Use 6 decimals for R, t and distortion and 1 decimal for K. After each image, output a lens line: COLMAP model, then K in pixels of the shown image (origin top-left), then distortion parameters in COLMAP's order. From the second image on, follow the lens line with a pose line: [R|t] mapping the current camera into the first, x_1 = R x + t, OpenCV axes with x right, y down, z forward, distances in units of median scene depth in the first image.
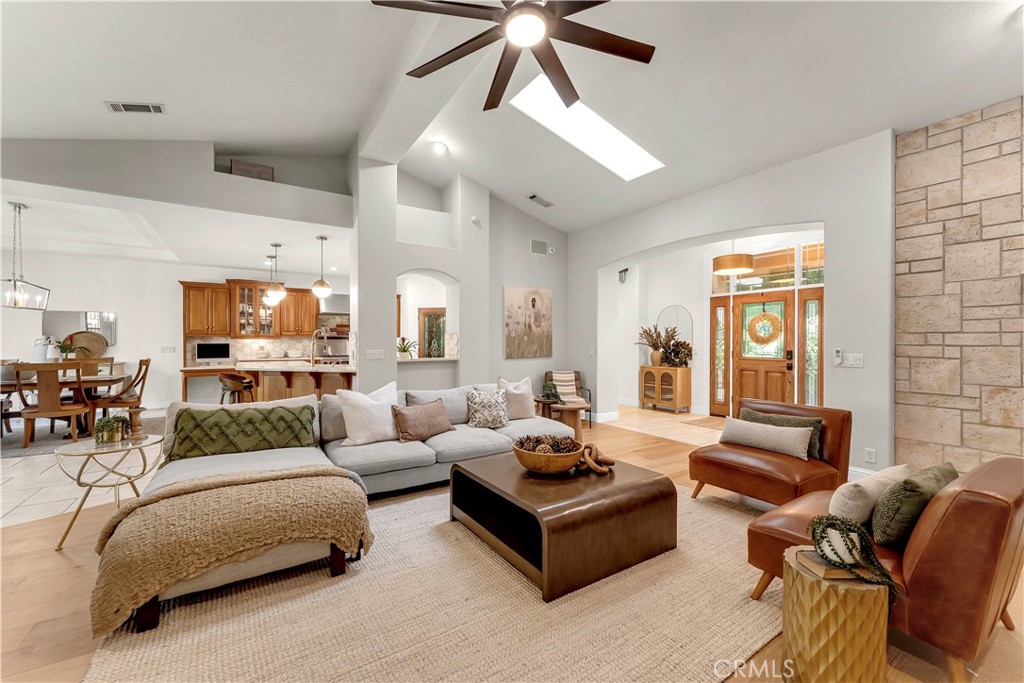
lens RADIAL K [[401.3, 0, 509.6], [0, 401.3, 344.0], [0, 0, 1]] dist [0.004432, 0.000228]
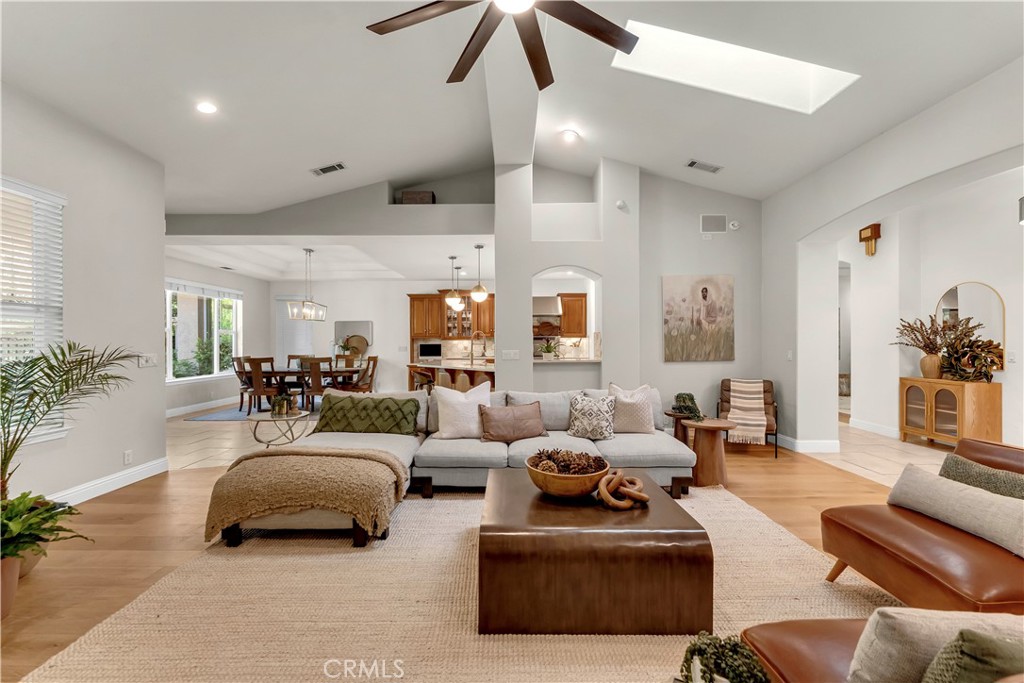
lens RADIAL K [[424.5, 0, 513.5], [0, 424.5, 345.4], [0, 0, 1]] dist [-0.001253, 0.000099]
pose [[0.844942, 0.001112, -0.534857, 0.216031], [0.000131, 0.999997, 0.002286, 0.000040], [0.534858, -0.002002, 0.844939, 0.080200]]
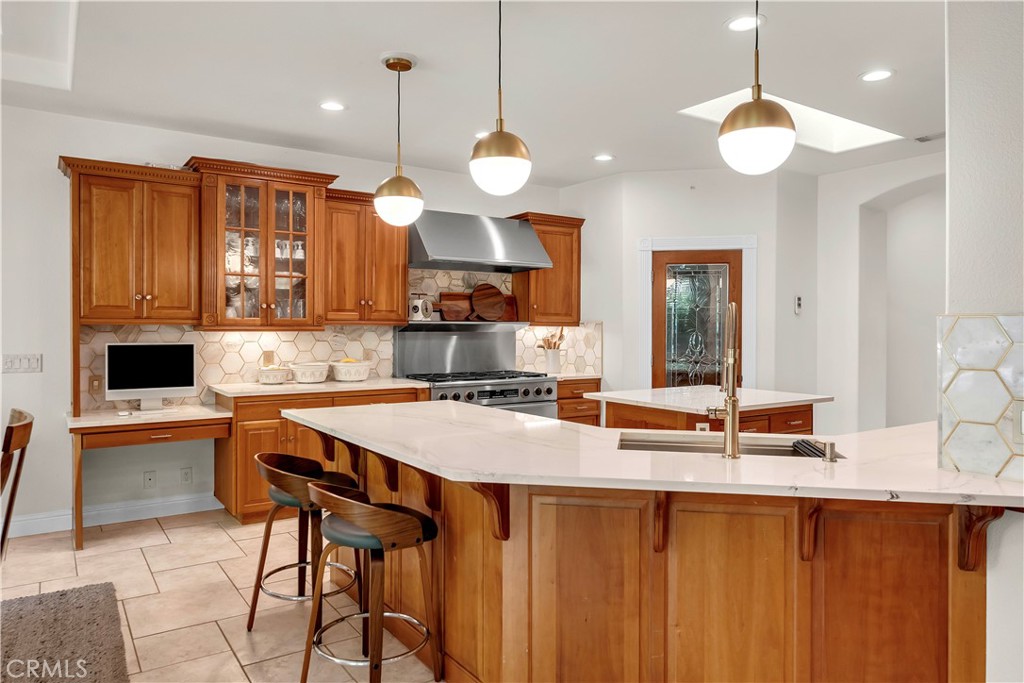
lens RADIAL K [[700.0, 0, 512.9], [0, 700.0, 333.0], [0, 0, 1]] dist [0.044016, 0.001575]
pose [[0.999603, 0.004761, 0.027758, -0.616480], [-0.004906, 0.999975, 0.005170, -0.022305], [-0.027733, -0.005304, 0.999601, 0.537129]]
